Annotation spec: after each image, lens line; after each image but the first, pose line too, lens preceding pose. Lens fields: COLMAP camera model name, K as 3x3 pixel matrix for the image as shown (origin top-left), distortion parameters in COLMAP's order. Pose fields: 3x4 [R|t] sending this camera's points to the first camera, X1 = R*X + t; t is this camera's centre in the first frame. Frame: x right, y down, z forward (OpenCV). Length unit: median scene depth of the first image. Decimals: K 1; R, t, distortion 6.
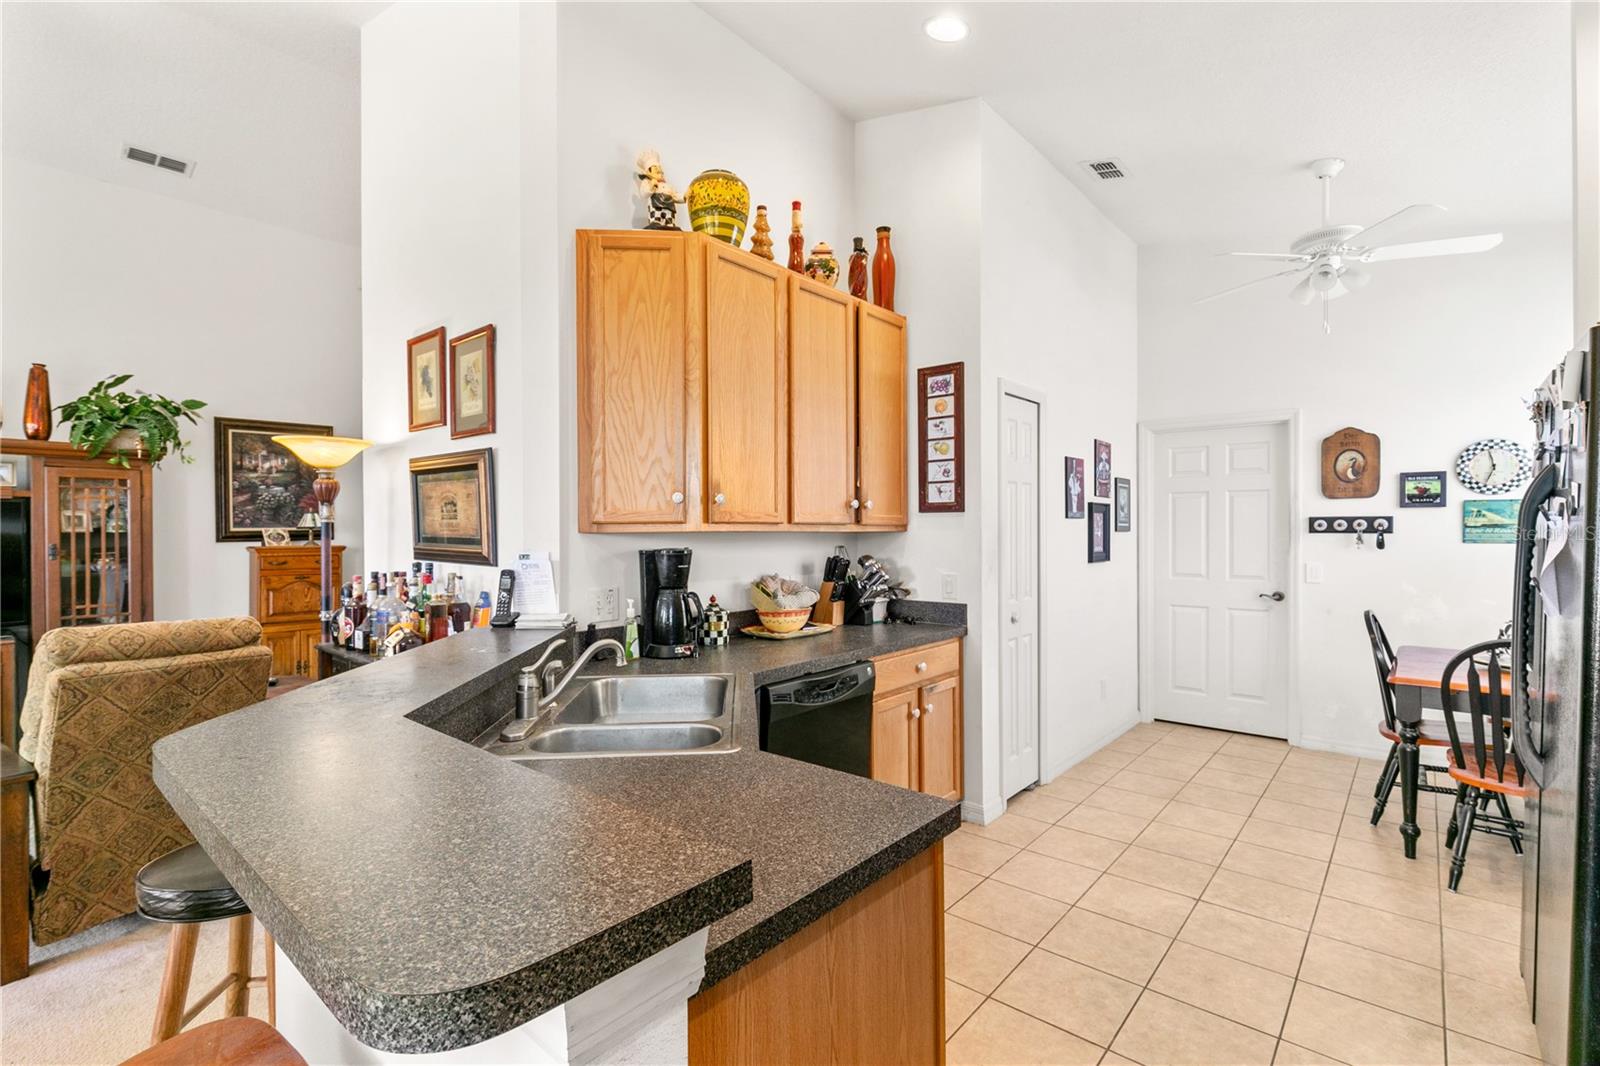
lens RADIAL K [[737.5, 0, 797.7], [0, 737.5, 529.3], [0, 0, 1]] dist [0.002955, 0.000122]
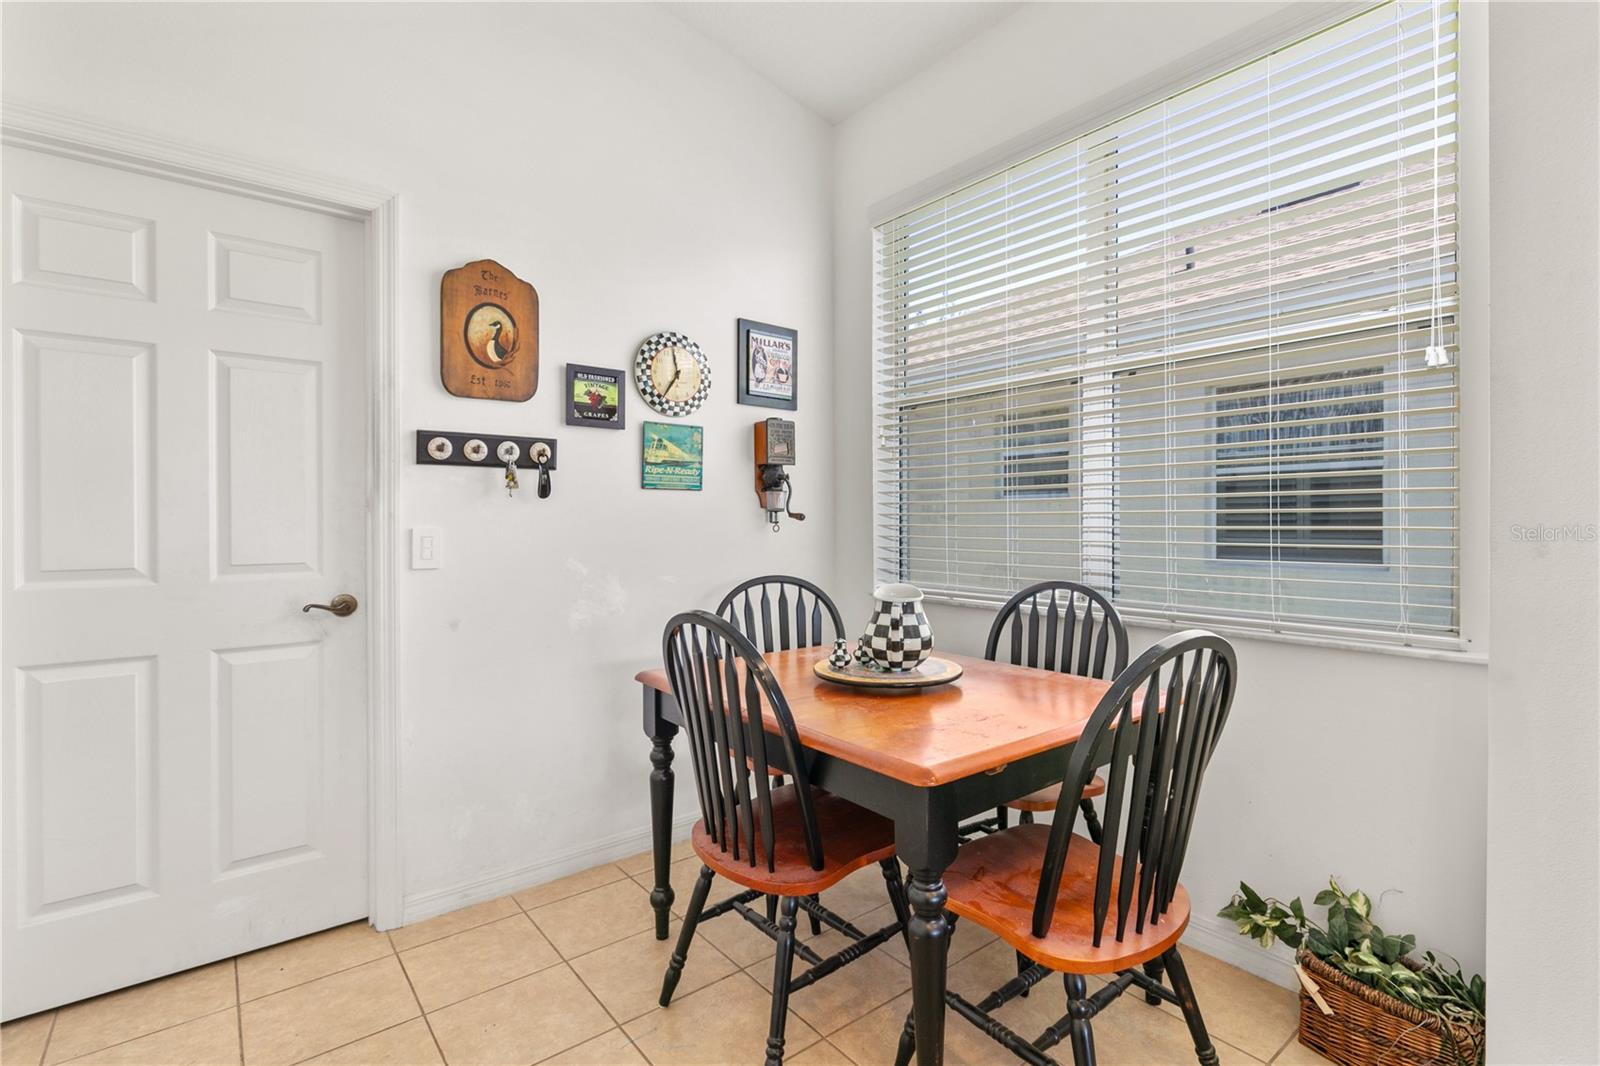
lens RADIAL K [[737.5, 0, 797.7], [0, 737.5, 529.3], [0, 0, 1]] dist [0.002955, 0.000122]
pose [[0.175779, -0.006955, 0.984405, 0.286810], [-0.001391, 0.999972, 0.007313, 0.045140], [-0.984429, -0.002655, 0.175764, 0.715935]]
